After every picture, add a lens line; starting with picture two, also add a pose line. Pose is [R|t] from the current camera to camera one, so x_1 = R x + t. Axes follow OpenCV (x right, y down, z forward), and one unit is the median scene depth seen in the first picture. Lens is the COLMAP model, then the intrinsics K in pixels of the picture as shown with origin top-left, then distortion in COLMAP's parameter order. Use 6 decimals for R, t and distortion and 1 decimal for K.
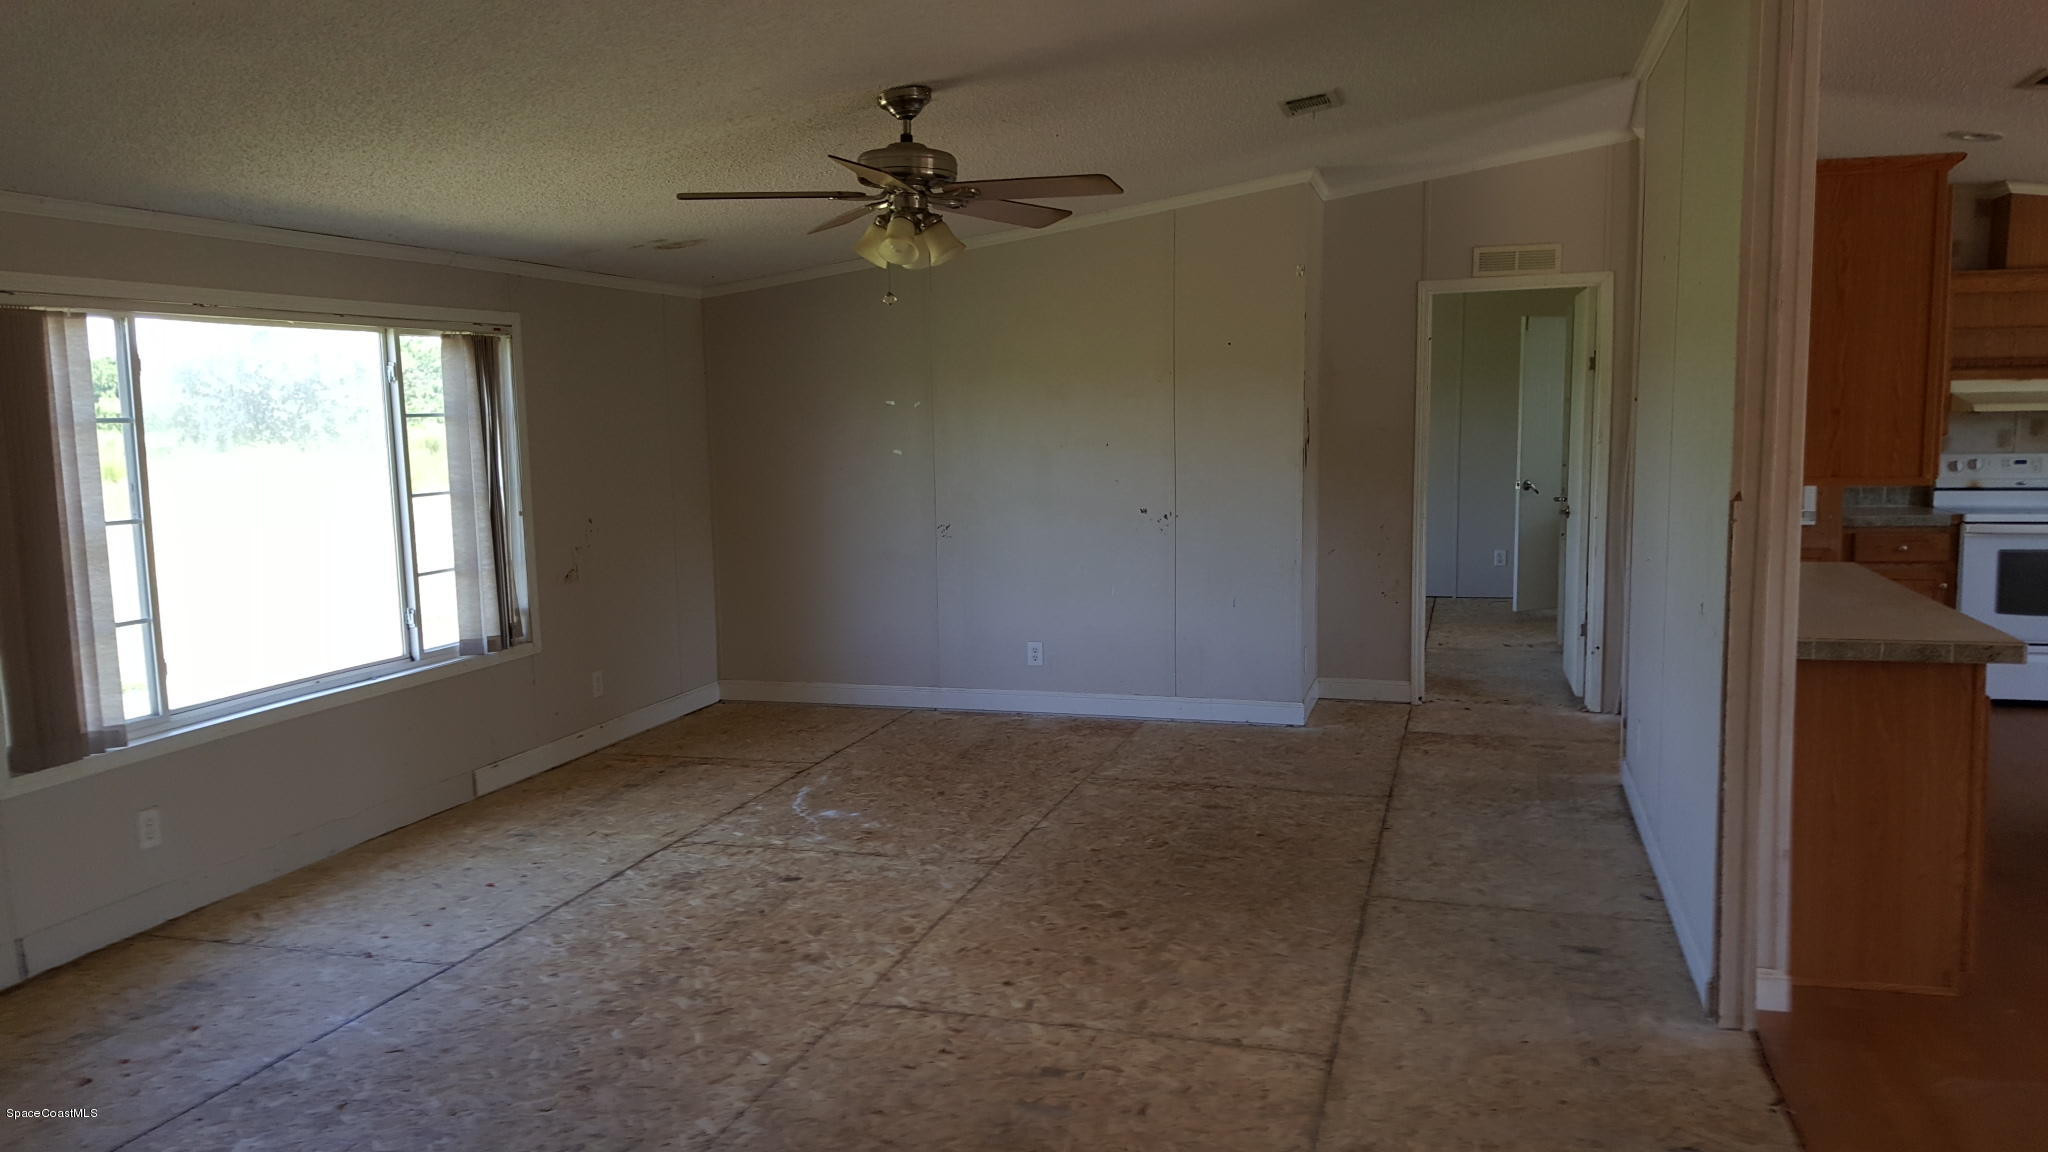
lens RADIAL K [[1528.7, 0, 1024.0], [0, 1528.7, 576.0], [0, 0, 1]] dist [-0.004973, -0.005071]
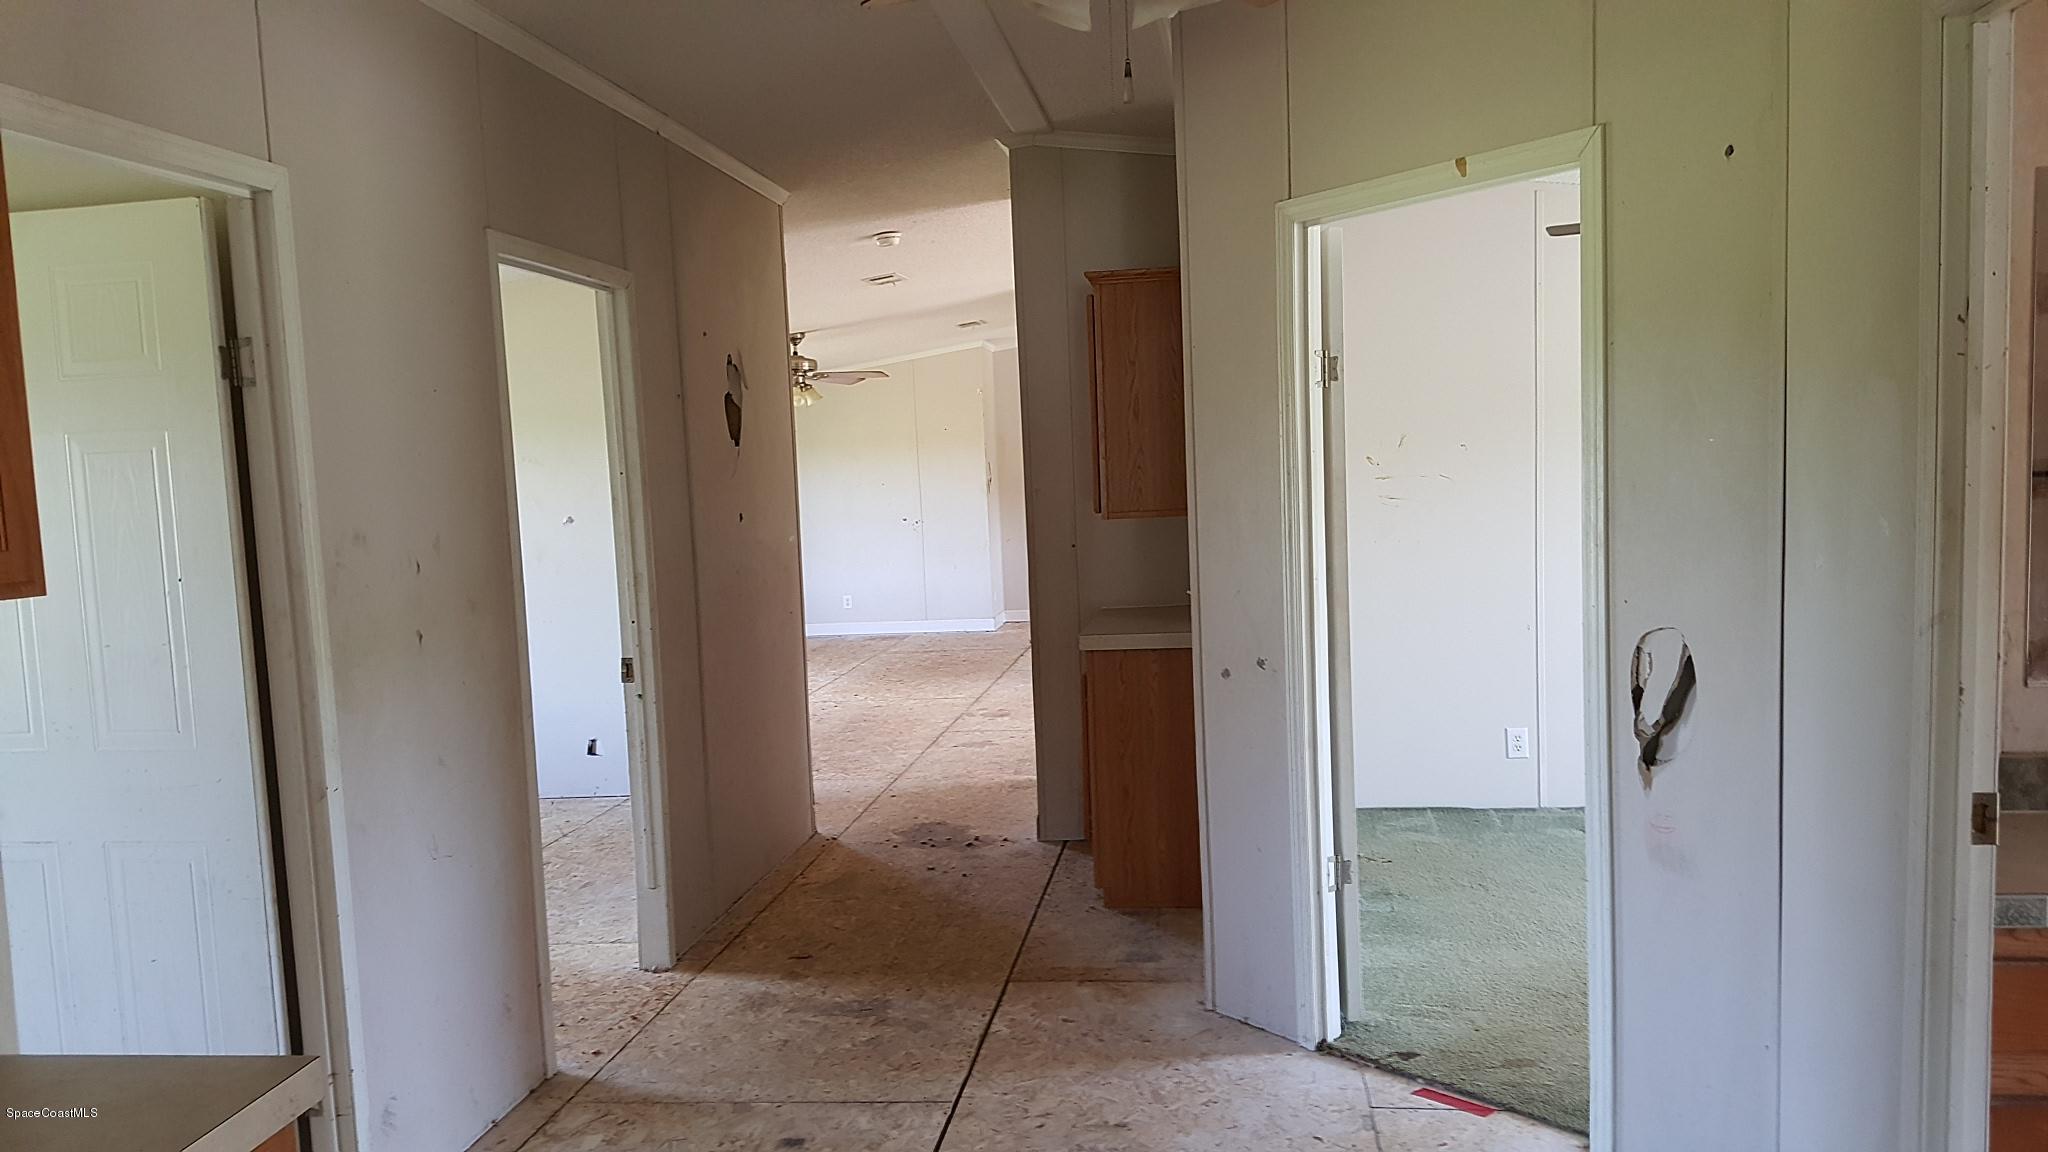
lens RADIAL K [[1560.0, 0, 1029.8], [0, 1560.0, 613.0], [0, 0, 1]] dist [0.123651, -0.000472]
pose [[0.987134, -0.042627, 0.154107, -0.052289], [0.045533, 0.998845, -0.015370, 0.081142], [-0.153273, 0.022189, 0.987935, -0.689286]]
